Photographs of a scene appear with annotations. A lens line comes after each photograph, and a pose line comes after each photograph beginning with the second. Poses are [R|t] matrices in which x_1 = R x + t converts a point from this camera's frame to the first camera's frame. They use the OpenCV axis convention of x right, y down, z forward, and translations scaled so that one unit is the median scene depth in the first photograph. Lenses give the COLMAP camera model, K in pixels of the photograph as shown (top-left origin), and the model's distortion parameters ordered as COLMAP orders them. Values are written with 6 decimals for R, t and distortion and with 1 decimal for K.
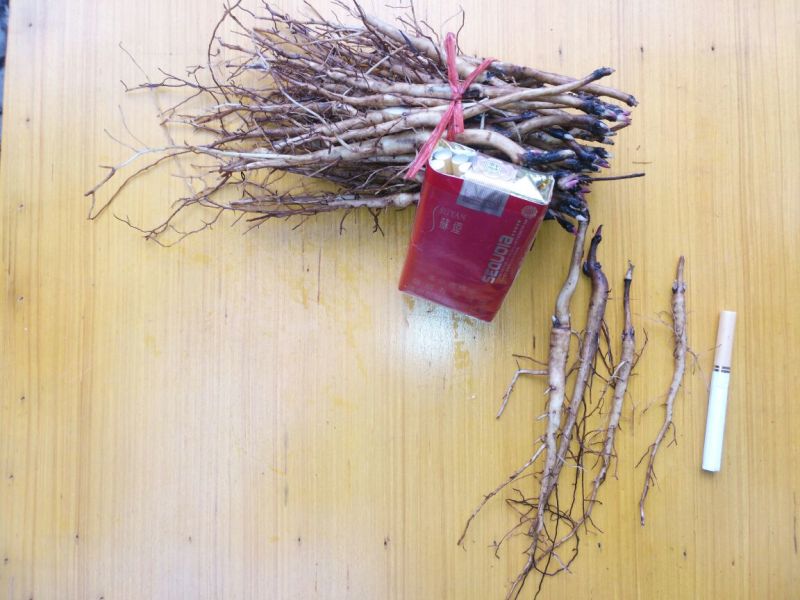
lens RADIAL K [[642.0, 0, 397.3], [0, 642.0, 298.0], [0, 0, 1]] dist [-0.020230, -0.017877]
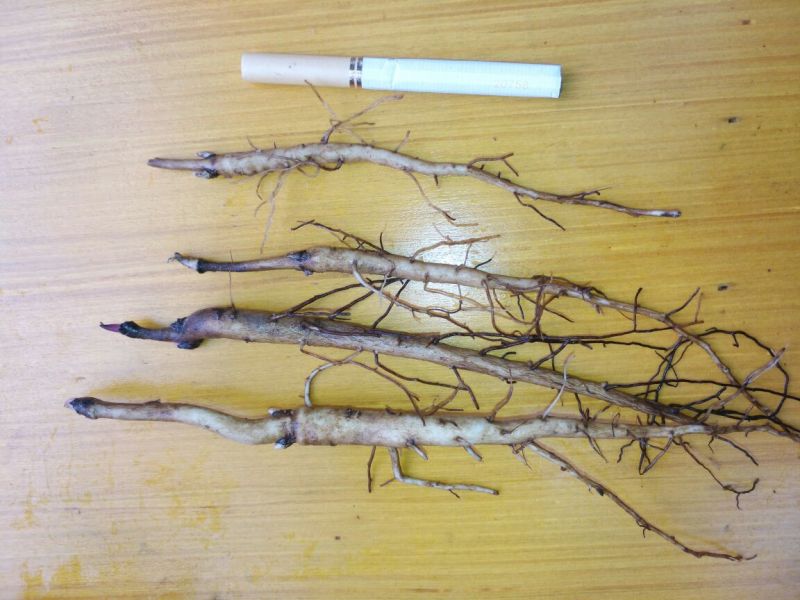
lens RADIAL K [[642.0, 0, 397.4], [0, 642.0, 301.5], [0, 0, 1]] dist [-0.020230, -0.017877]
pose [[-0.066686, -0.997739, 0.008309, 0.319918], [0.997562, -0.066841, -0.020083, 0.140896], [0.020592, 0.006949, 0.999764, 0.492752]]
